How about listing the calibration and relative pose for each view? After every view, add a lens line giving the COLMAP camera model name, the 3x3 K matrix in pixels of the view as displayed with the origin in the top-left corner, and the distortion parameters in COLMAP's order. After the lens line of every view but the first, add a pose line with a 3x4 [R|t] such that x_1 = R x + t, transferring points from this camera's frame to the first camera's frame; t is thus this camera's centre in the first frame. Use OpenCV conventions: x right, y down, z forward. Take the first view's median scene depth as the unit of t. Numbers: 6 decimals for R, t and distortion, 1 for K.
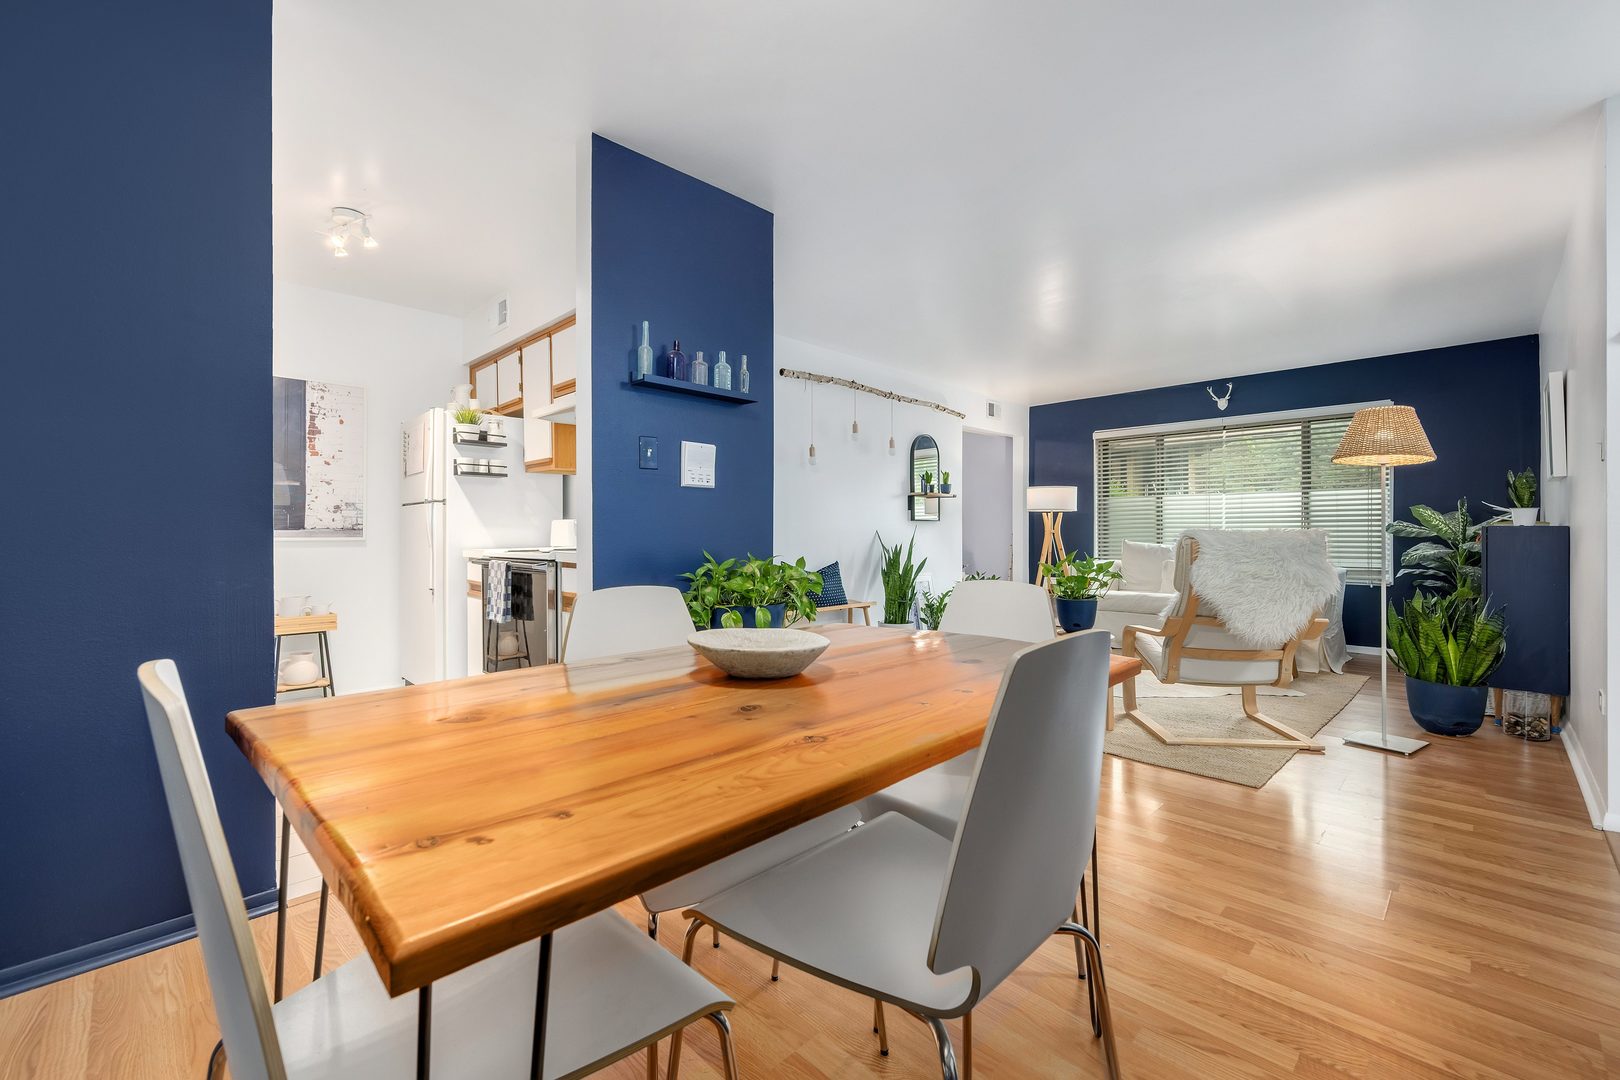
lens RADIAL K [[675.0, 0, 809.4], [0, 675.0, 533.2], [0, 0, 1]] dist [-0.000403, -0.000071]
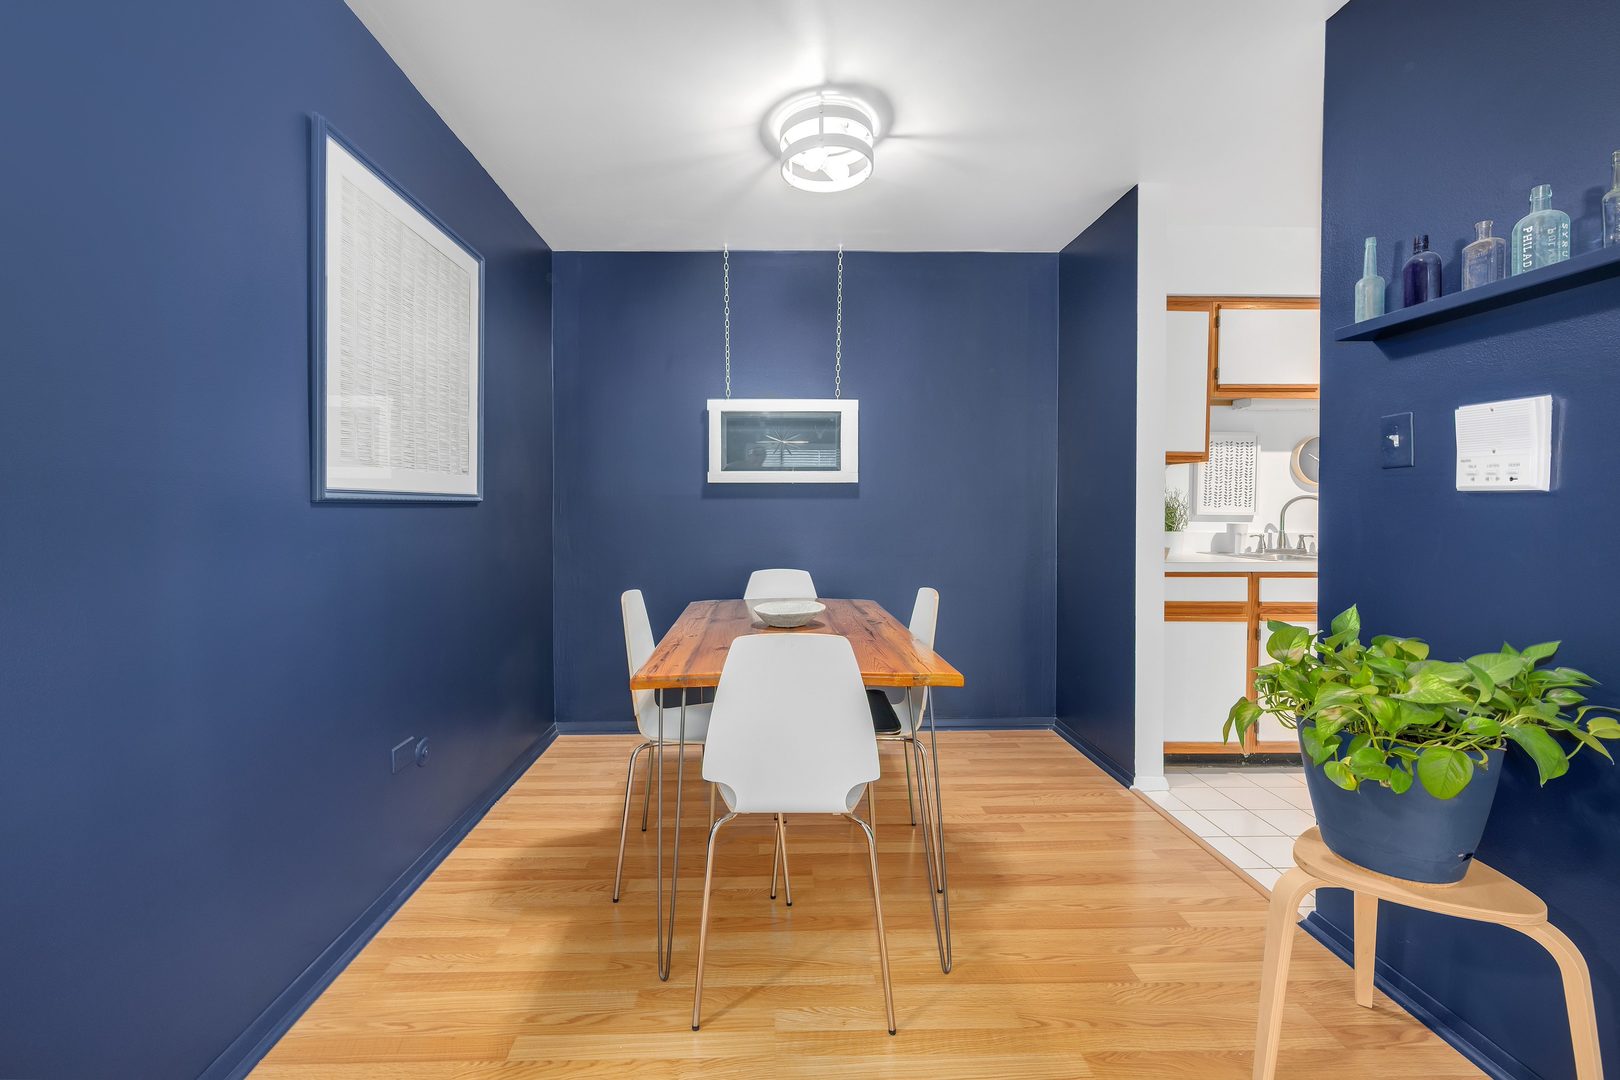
lens RADIAL K [[677.4, 0, 806.4], [0, 677.4, 507.8], [0, 0, 1]] dist [-0.001328, -0.000144]
pose [[-0.666653, 0.005225, -0.745350, 0.308619], [0.000829, 0.999980, 0.006269, -0.032495], [0.745368, 0.003561, -0.666644, 0.532414]]
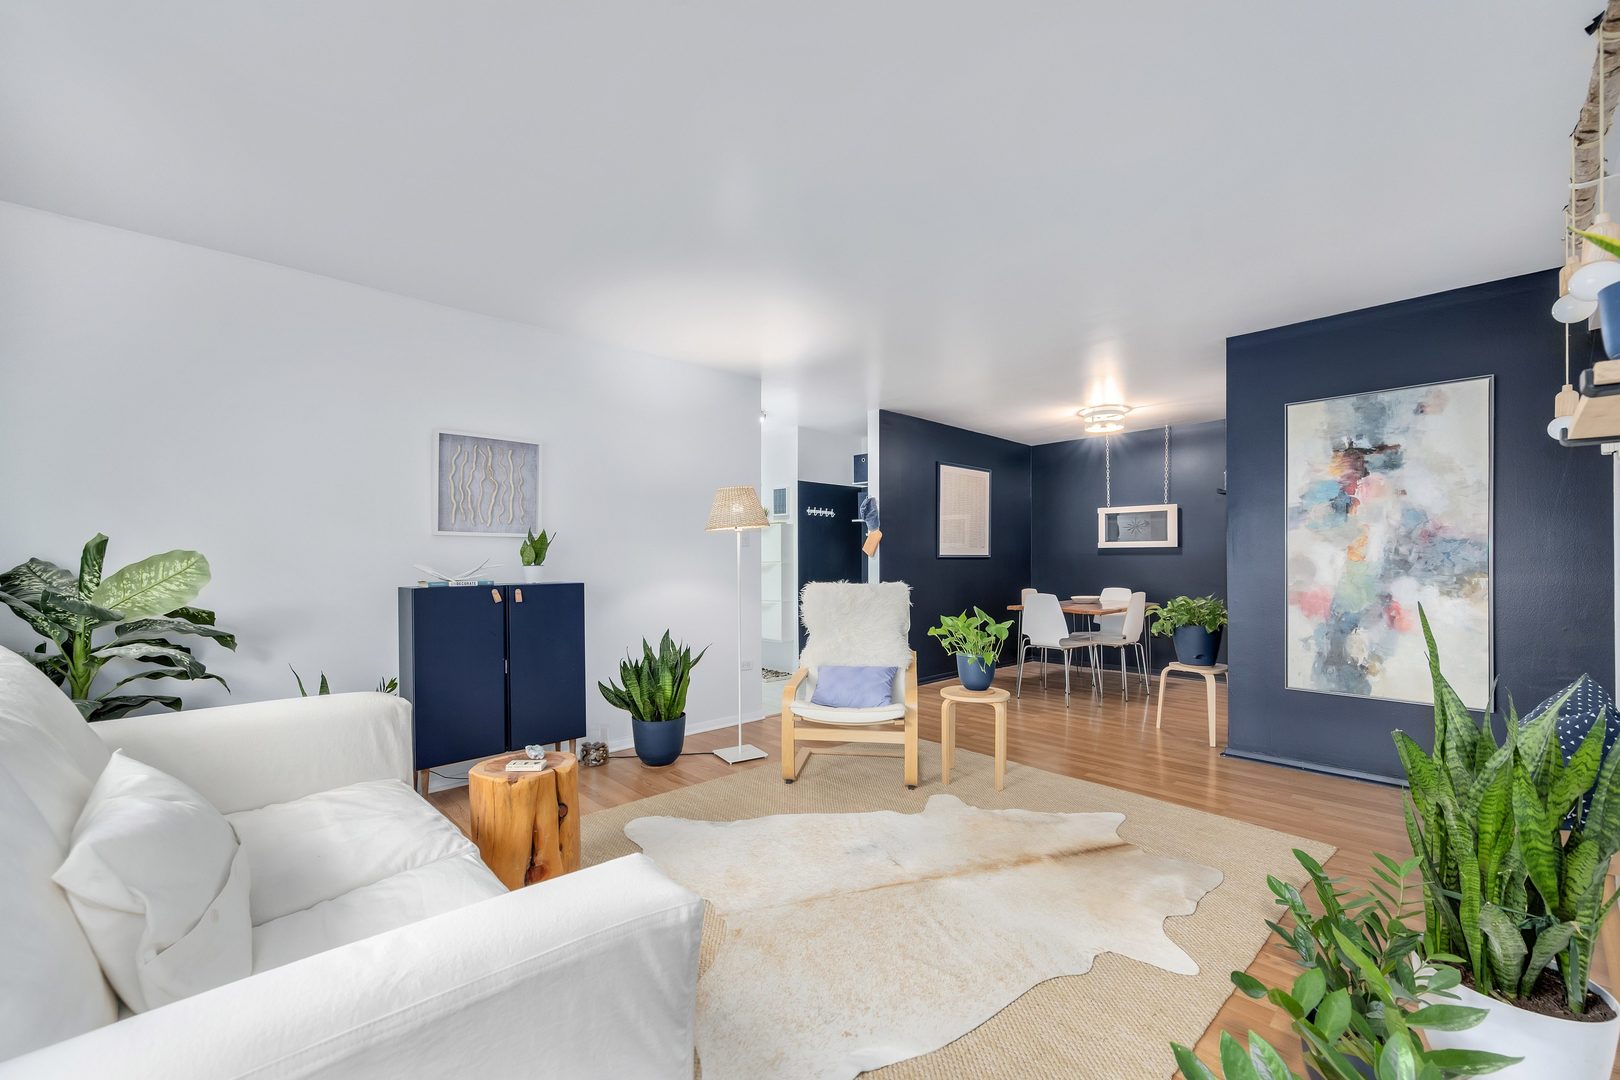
lens RADIAL K [[683.2, 0, 808.6], [0, 683.2, 561.6], [0, 0, 1]] dist [-0.000619, -0.000046]
pose [[-0.999751, 0.005282, 0.021703, 0.440183], [0.005316, 0.999985, 0.001524, -0.030309], [-0.021694, 0.001639, -0.999763, 1.436195]]
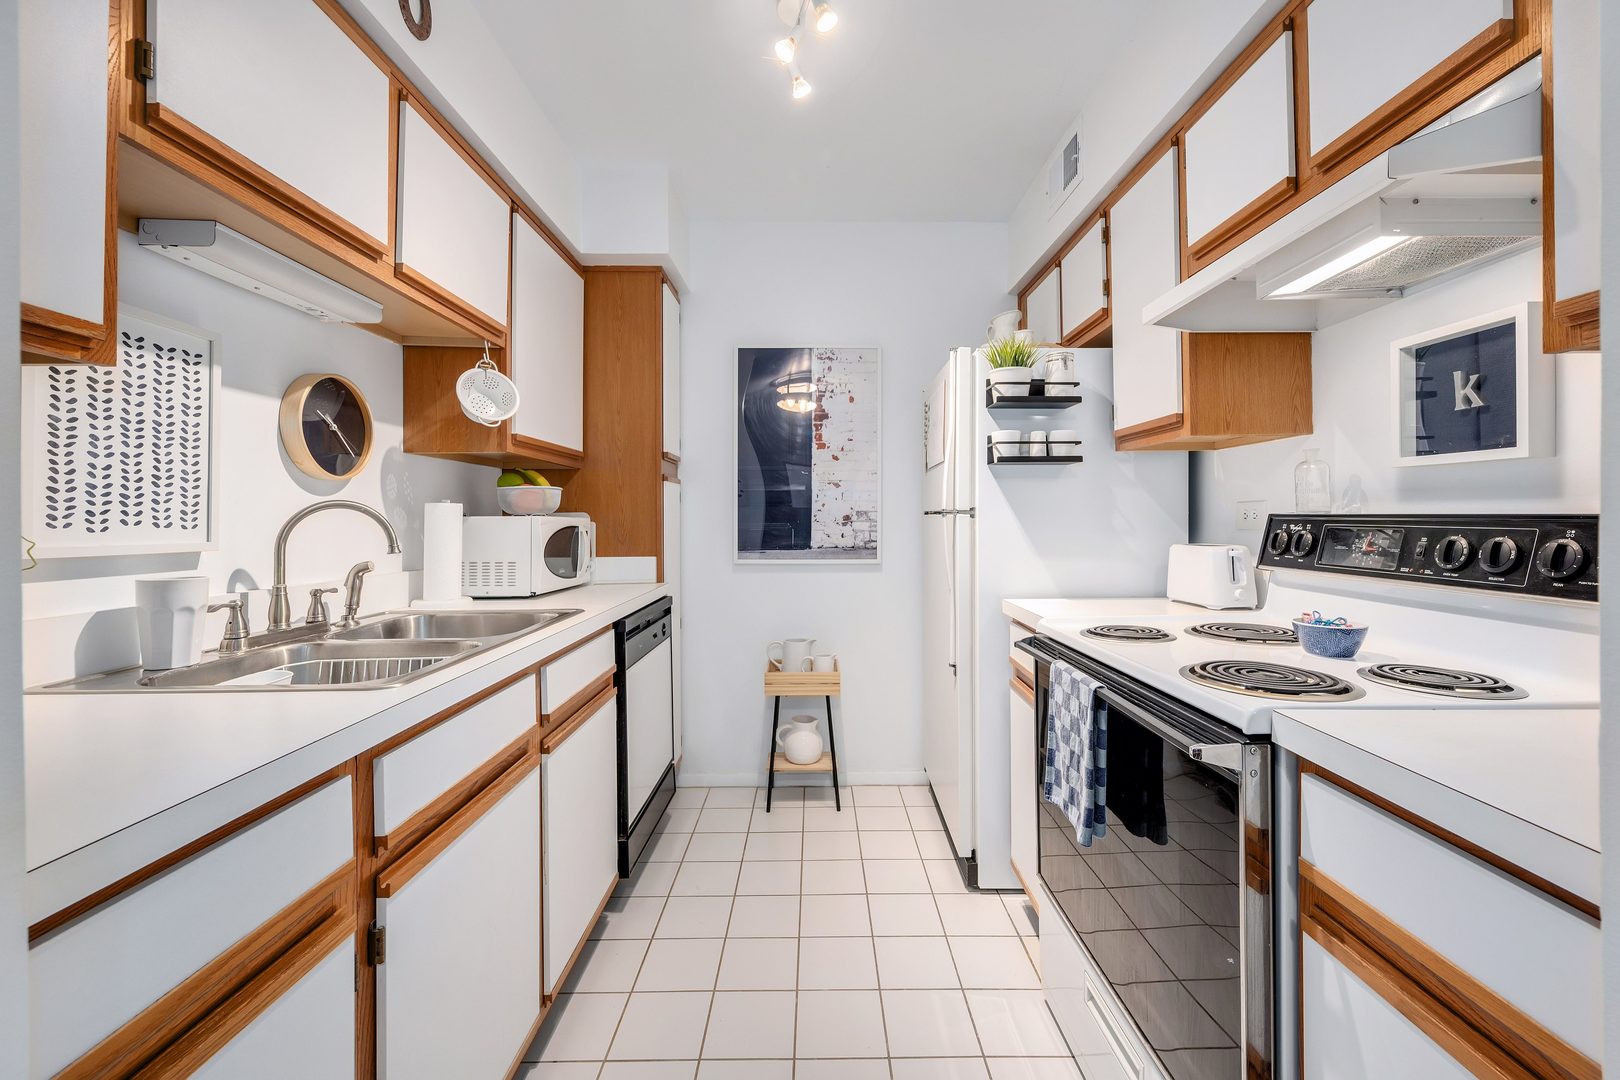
lens RADIAL K [[666.0, 0, 811.1], [0, 666.0, 519.6], [0, 0, 1]] dist [-0.000776, 0.000004]
pose [[0.708062, 0.000829, -0.706150, -0.185804], [0.002062, 0.999993, 0.003242, -0.032547], [0.706148, -0.003751, 0.708055, 0.390222]]
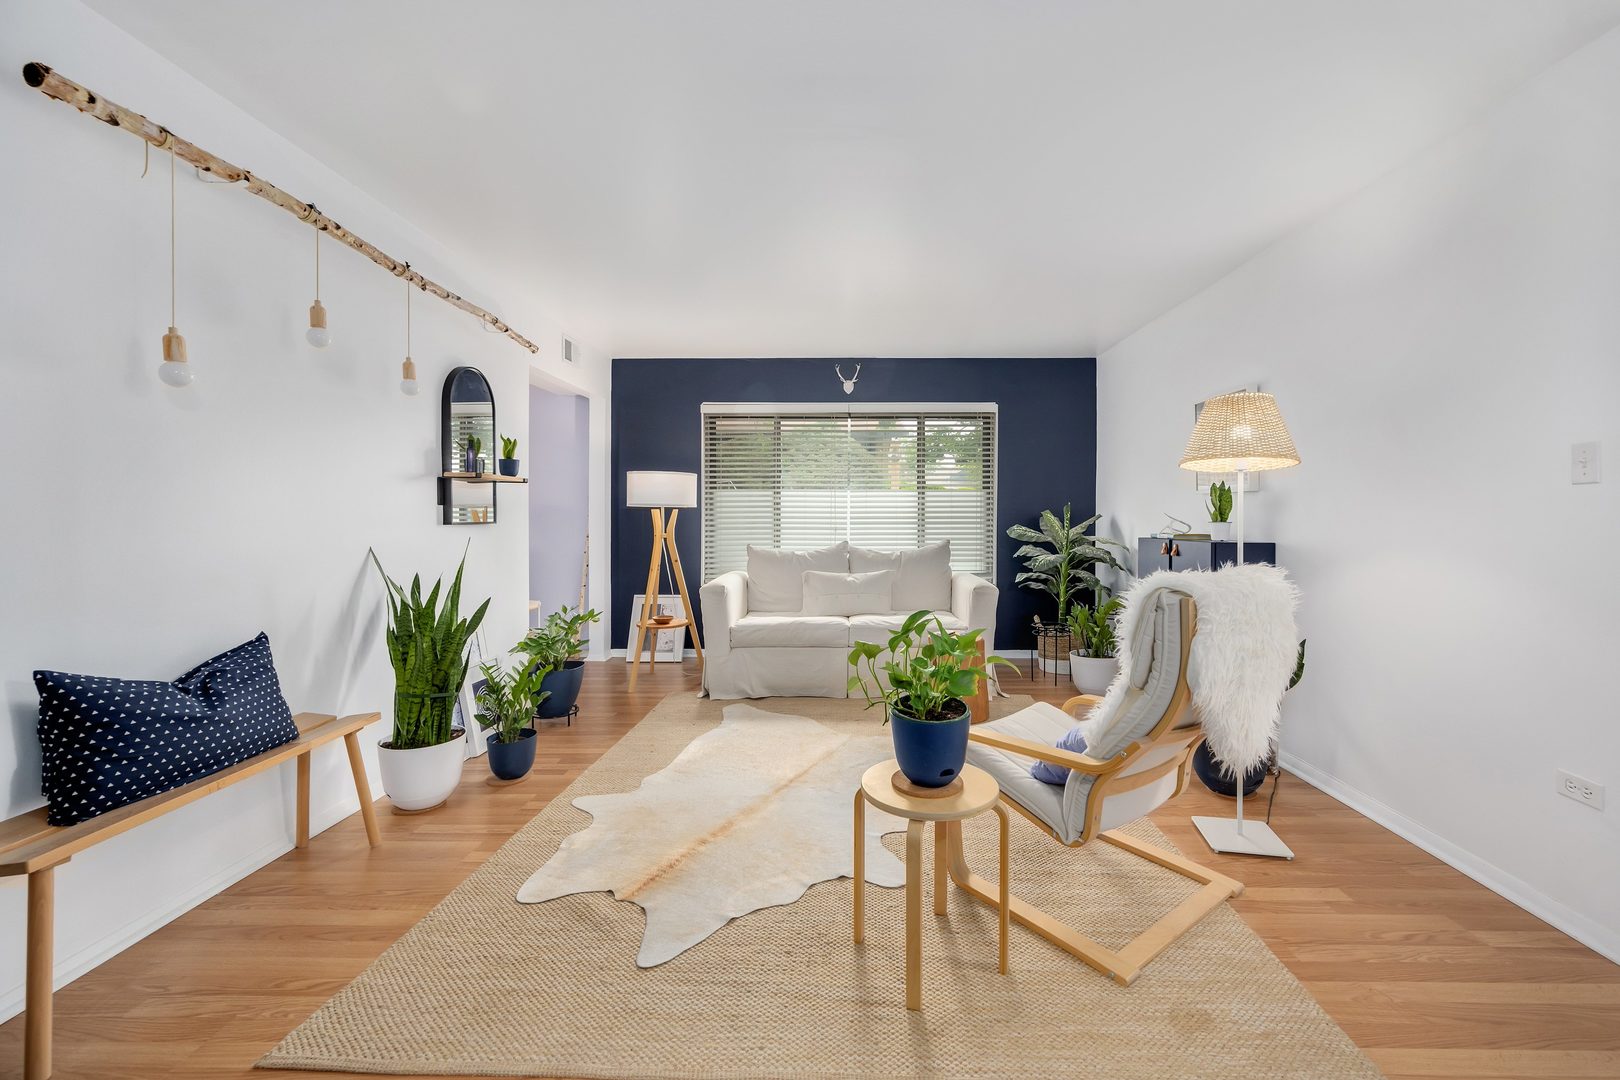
lens RADIAL K [[663.3, 0, 847.5], [0, 663.3, 518.7], [0, 0, 1]] dist [0.000289, 0.000178]
pose [[0.709943, -0.001161, 0.704258, 0.010218], [-0.001536, 0.999994, 0.003196, -0.031131], [-0.704257, -0.003351, 0.709937, 0.502311]]
